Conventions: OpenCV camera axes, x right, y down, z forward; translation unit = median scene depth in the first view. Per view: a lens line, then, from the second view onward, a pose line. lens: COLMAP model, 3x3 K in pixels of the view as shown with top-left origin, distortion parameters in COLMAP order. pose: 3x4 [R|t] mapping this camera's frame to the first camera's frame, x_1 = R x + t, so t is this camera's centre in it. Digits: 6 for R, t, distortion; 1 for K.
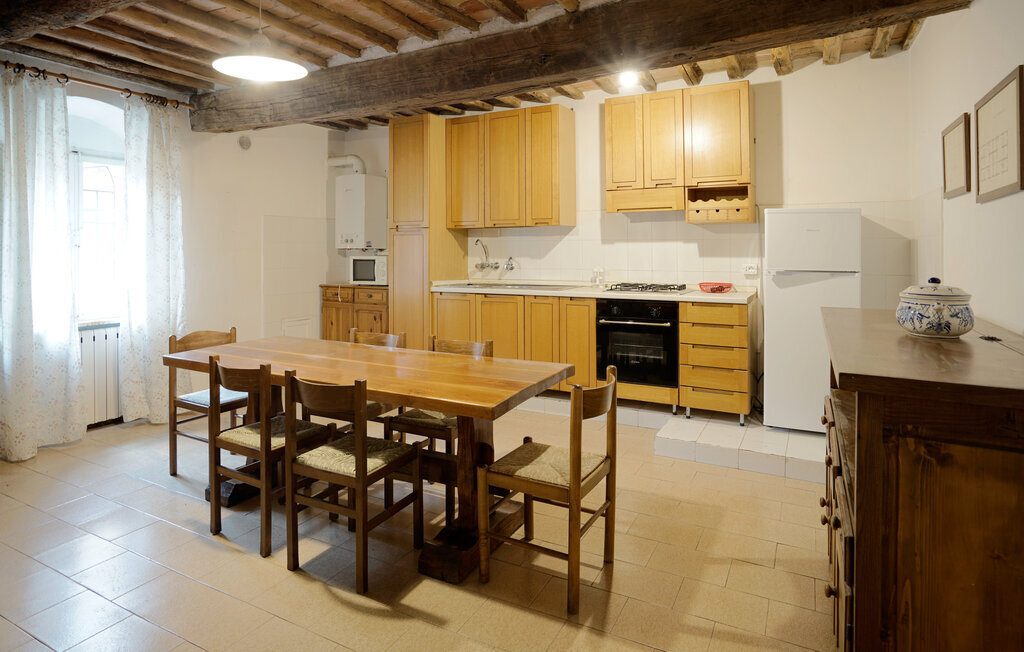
lens RADIAL K [[572.6, 0, 510.4], [0, 572.6, 246.3], [0, 0, 1]] dist [-0.029765, 0.000386]
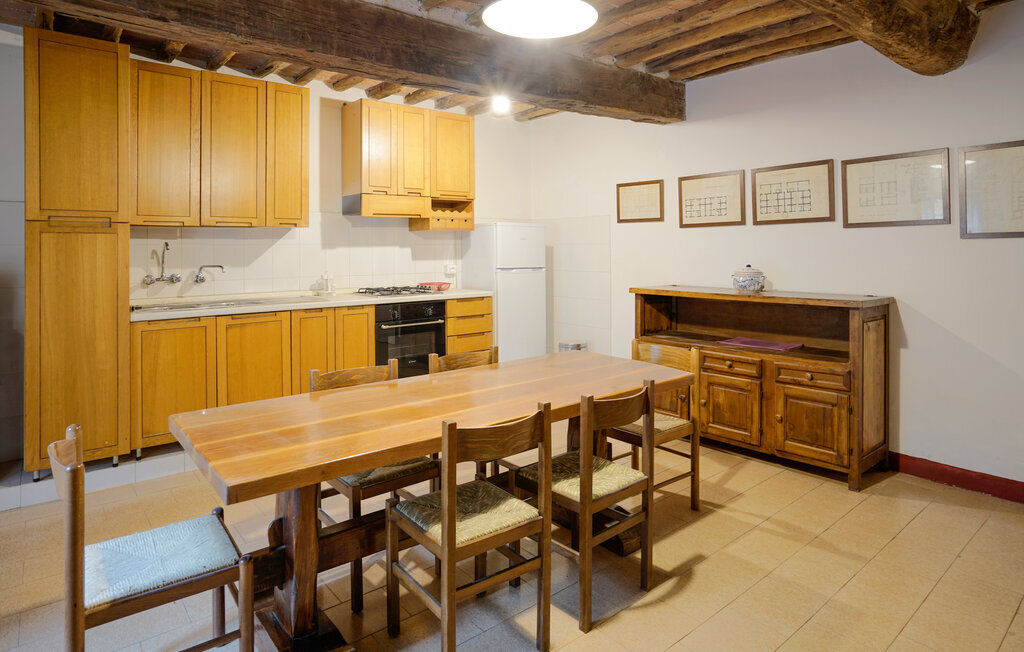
lens RADIAL K [[572.6, 0, 505.8], [0, 572.6, 249.7], [0, 0, 1]] dist [-0.029765, 0.000386]
pose [[0.388087, -0.000565, 0.921623, -0.645744], [0.002984, 0.999995, -0.000644, -0.000638], [-0.921618, 0.003000, 0.388087, 0.414864]]
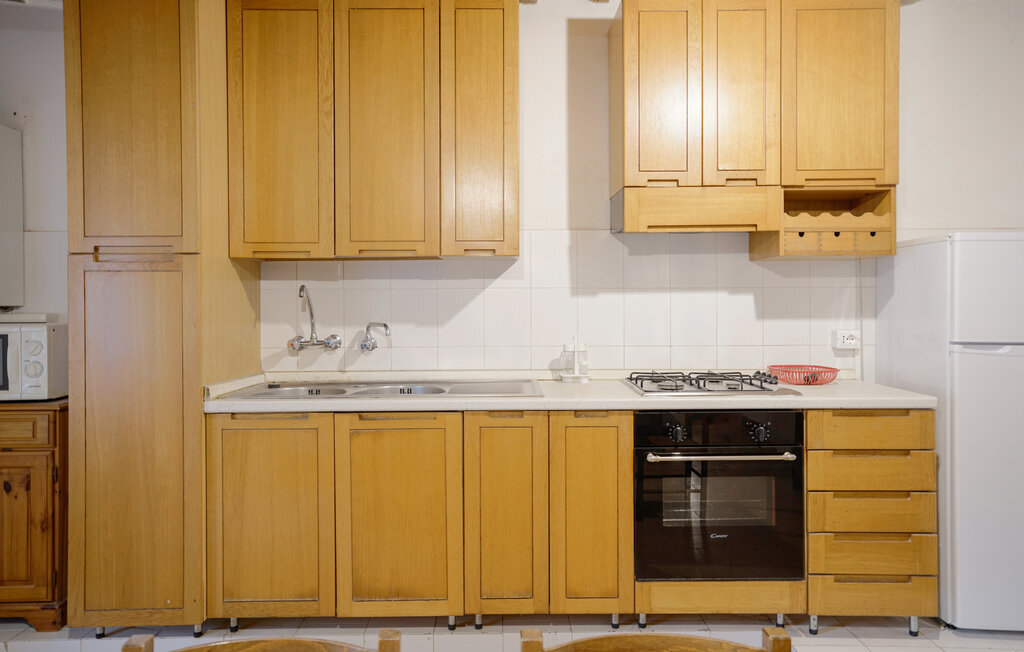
lens RADIAL K [[736.2, 0, 507.5], [0, 736.2, 307.5], [0, 0, 1]] dist [0.009466, 0.010288]
pose [[0.874643, -0.006263, 0.484726, -0.233845], [-0.000134, 0.999913, 0.013161, -0.002018], [-0.484767, -0.011576, 0.874567, 0.510541]]
